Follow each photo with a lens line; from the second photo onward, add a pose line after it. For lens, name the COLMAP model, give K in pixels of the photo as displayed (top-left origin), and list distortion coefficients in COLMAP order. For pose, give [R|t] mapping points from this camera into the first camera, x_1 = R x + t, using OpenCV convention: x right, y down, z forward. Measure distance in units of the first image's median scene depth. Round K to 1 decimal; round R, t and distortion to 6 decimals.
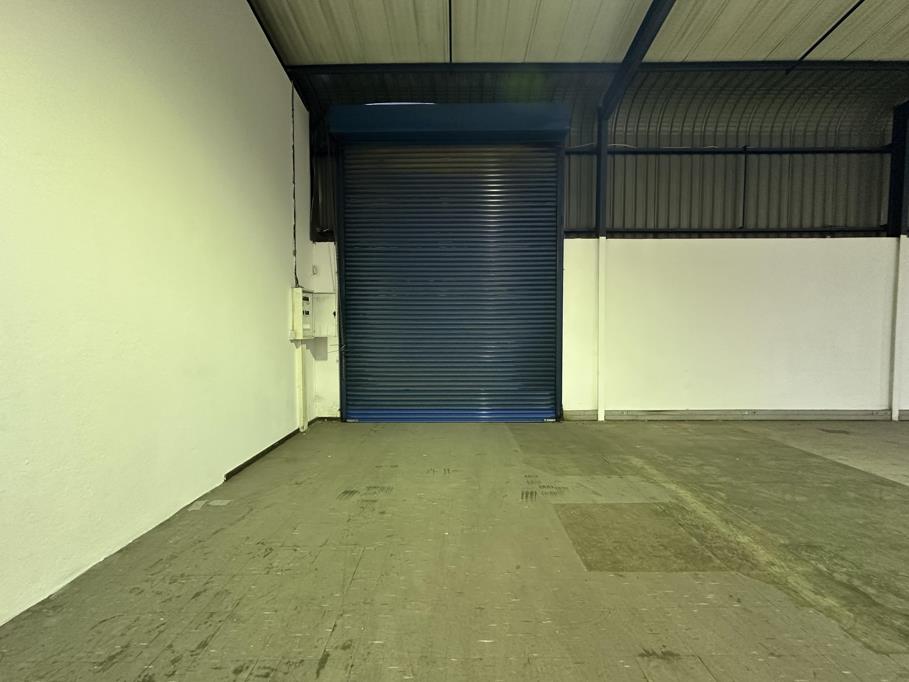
lens RADIAL K [[363.4, 0, 455.3], [0, 363.4, 336.9], [0, 0, 1]] dist [-0.002608, 0.000845]
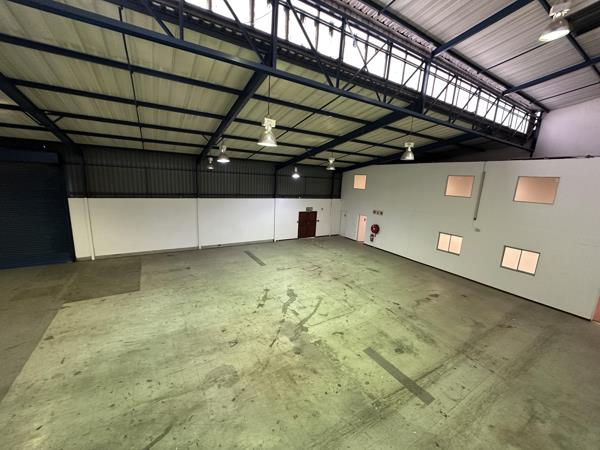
lens RADIAL K [[239.9, 0, 299.4], [0, 239.9, 227.6], [0, 0, 1]] dist [-0.002608, 0.000845]
pose [[0.851147, -0.058312, 0.521679, 1.307857], [-0.039628, 0.983837, 0.174627, -0.681283], [-0.523429, -0.169306, 0.835079, -2.288013]]
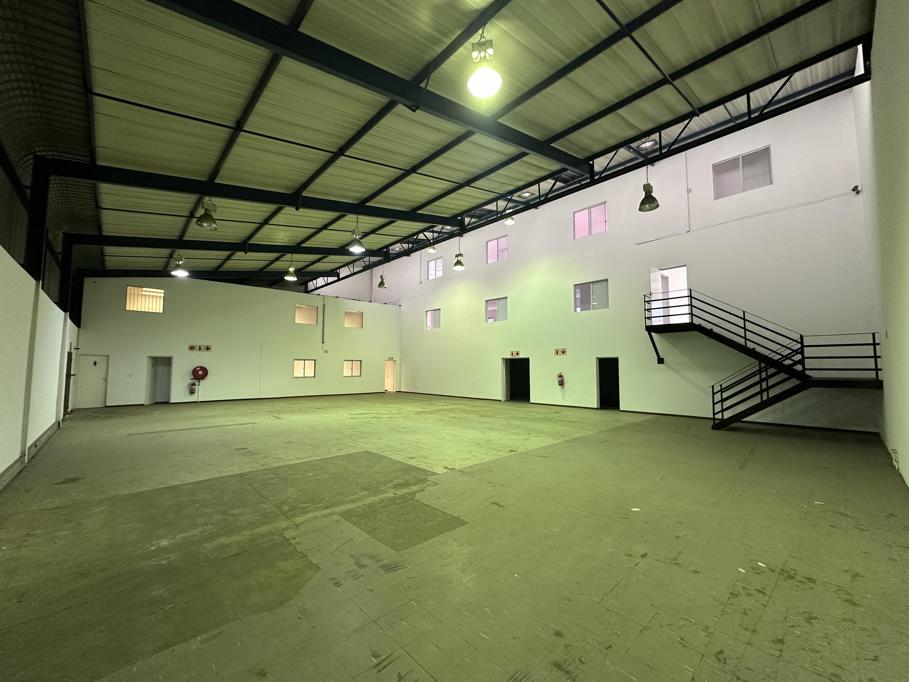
lens RADIAL K [[363.4, 0, 456.7], [0, 363.4, 341.7], [0, 0, 1]] dist [-0.002608, 0.000845]
pose [[-0.692020, 0.053980, 0.719857, -0.483131], [0.019930, 0.998249, -0.055696, -0.038051], [-0.721603, -0.024196, -0.691884, 1.320606]]
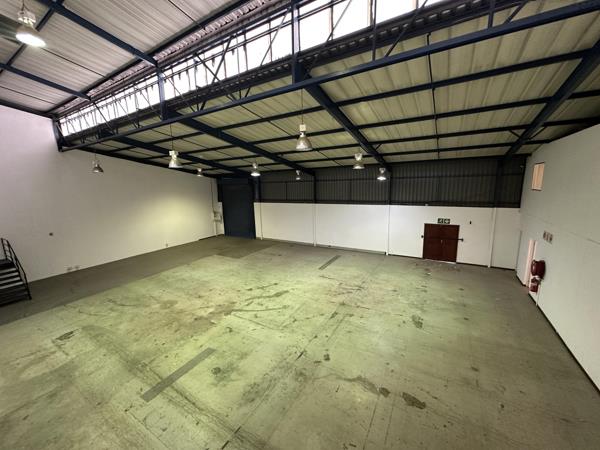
lens RADIAL K [[239.9, 0, 298.2], [0, 239.9, 226.8], [0, 0, 1]] dist [-0.002608, 0.000845]
pose [[0.855971, 0.070161, -0.512241, 3.899707], [0.012422, 0.987673, 0.156039, -0.692144], [0.516875, -0.139928, 0.844548, -2.282259]]
